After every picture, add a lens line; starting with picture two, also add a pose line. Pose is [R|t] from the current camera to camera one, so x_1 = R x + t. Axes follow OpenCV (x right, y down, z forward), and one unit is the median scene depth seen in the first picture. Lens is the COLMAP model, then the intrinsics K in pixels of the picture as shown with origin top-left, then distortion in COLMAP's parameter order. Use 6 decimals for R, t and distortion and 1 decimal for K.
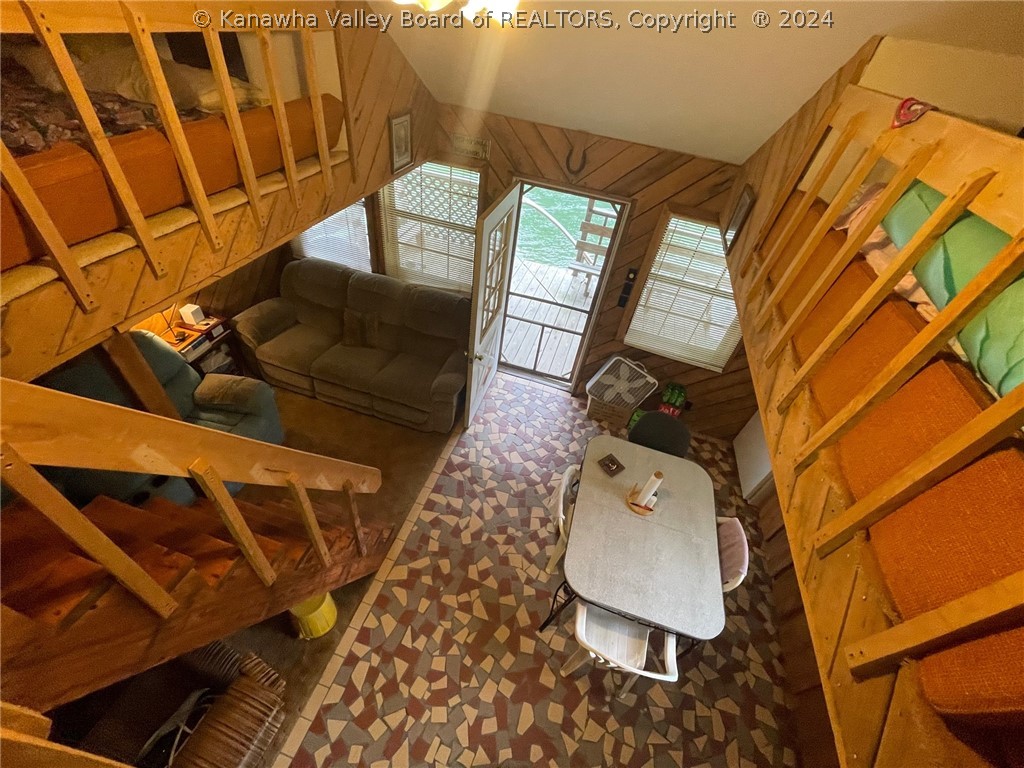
lens RADIAL K [[414.5, 0, 510.4], [0, 414.5, 381.1], [0, 0, 1]] dist [0.000320, 0.000547]
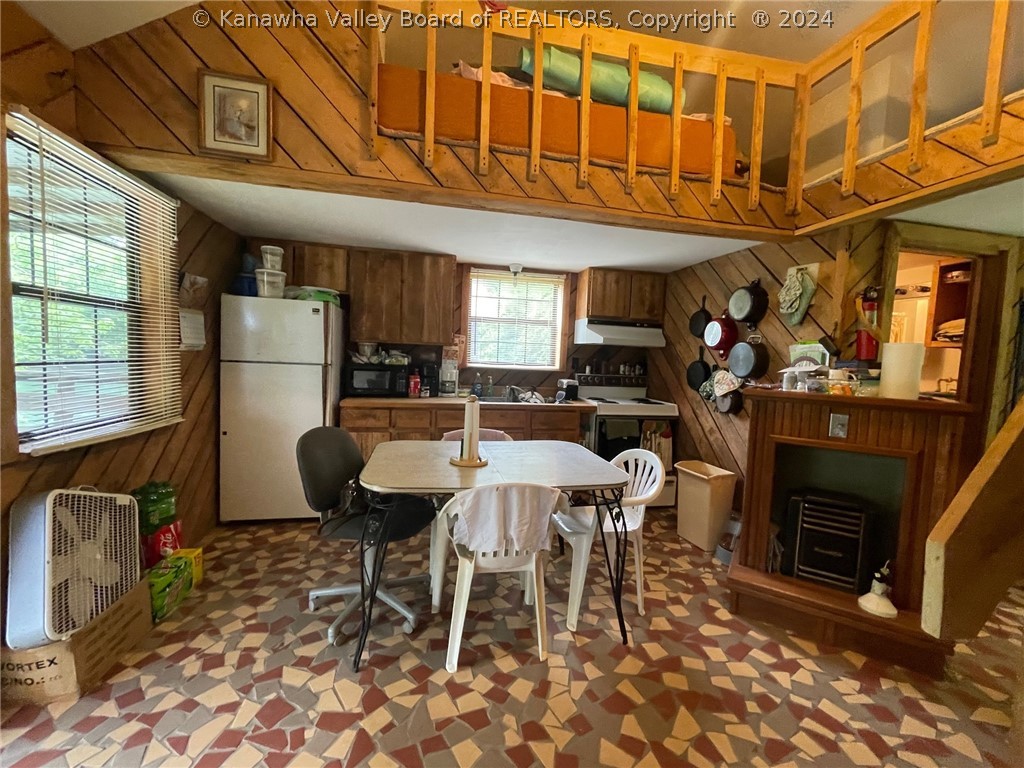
lens RADIAL K [[414.5, 0, 508.6], [0, 414.5, 380.7], [0, 0, 1]] dist [0.000320, 0.000547]
pose [[-0.457286, -0.203367, 0.865755, -0.301554], [0.525314, 0.723747, 0.447477, -0.102921], [-0.717589, 0.659418, -0.224128, 0.886023]]
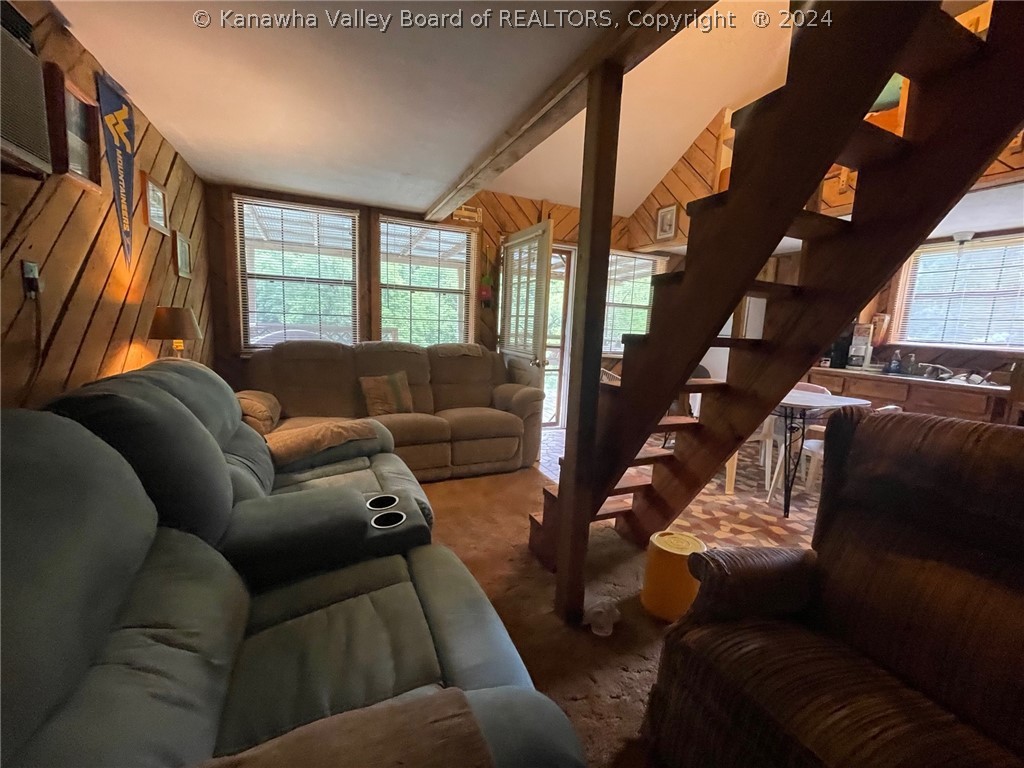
lens RADIAL K [[414.5, 0, 509.3], [0, 414.5, 382.8], [0, 0, 1]] dist [0.000320, 0.000547]
pose [[0.754923, -0.184681, 0.629273, -0.874964], [0.481137, 0.807995, -0.340076, 0.316974], [-0.445644, 0.559498, 0.698831, 0.371434]]
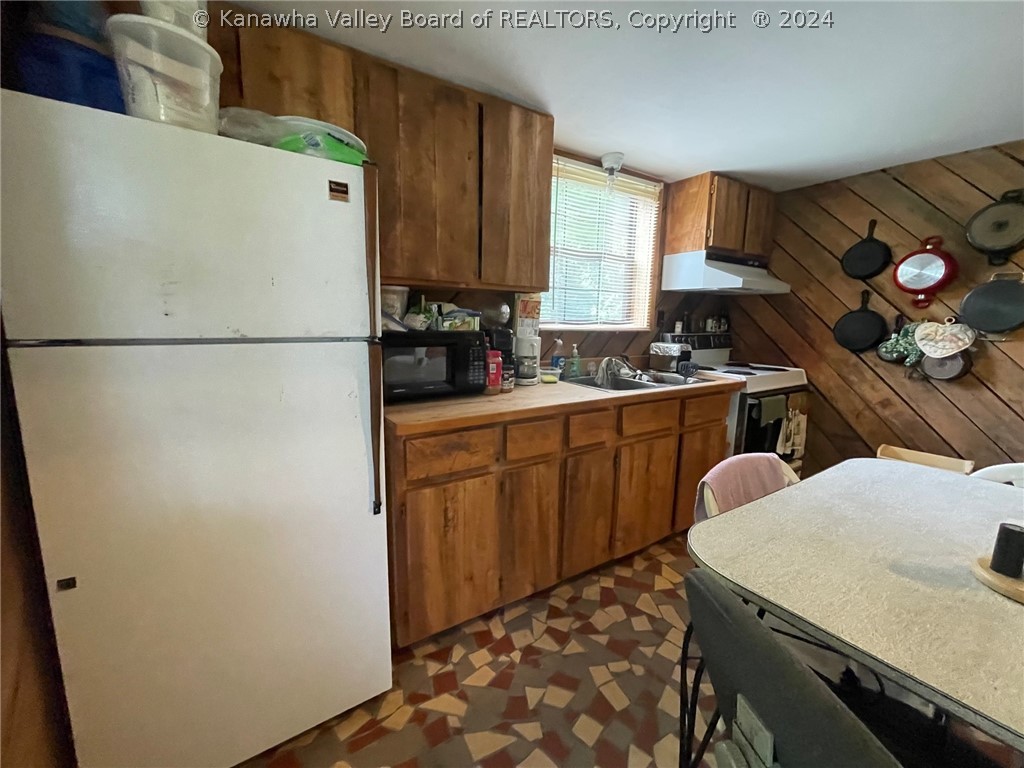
lens RADIAL K [[414.5, 0, 510.8], [0, 414.5, 381.0], [0, 0, 1]] dist [0.000320, 0.000547]
pose [[-0.747896, -0.242425, 0.617966, 0.387708], [0.359097, 0.635204, 0.683787, -0.107231], [-0.558302, 0.733311, -0.388012, 1.048285]]
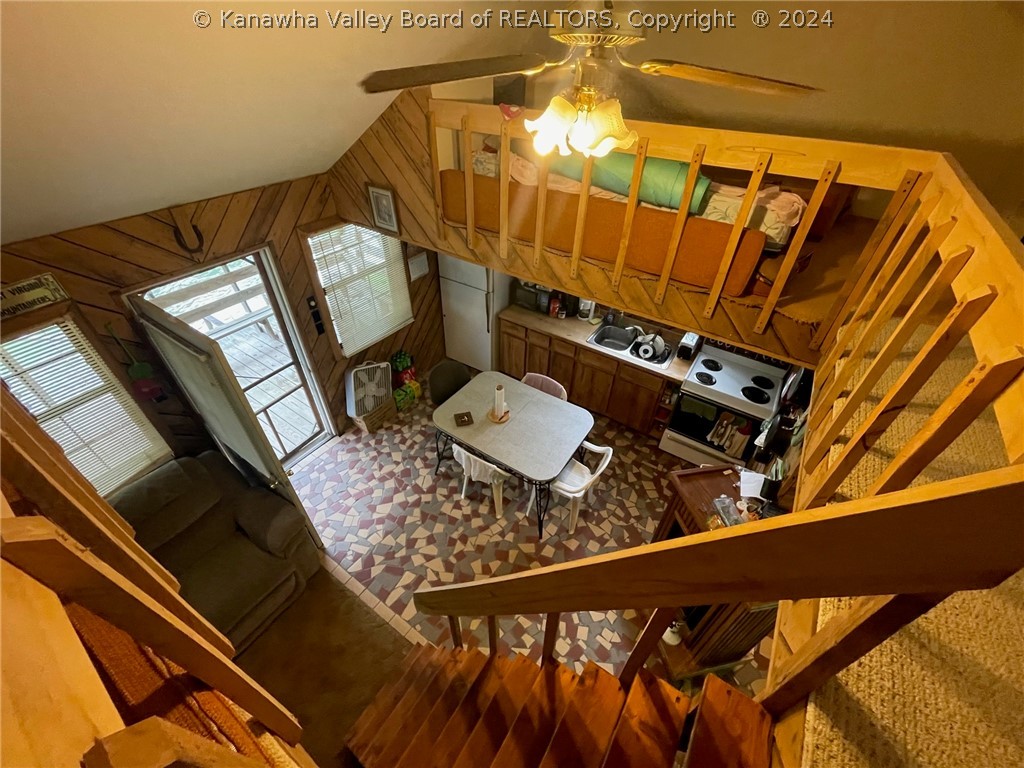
lens RADIAL K [[414.5, 0, 507.8], [0, 414.5, 381.0], [0, 0, 1]] dist [0.000320, 0.000547]
pose [[0.298502, -0.695886, 0.653176, -0.394897], [0.662843, 0.643557, 0.382719, -0.225237], [-0.686685, 0.318711, 0.653366, 0.080876]]
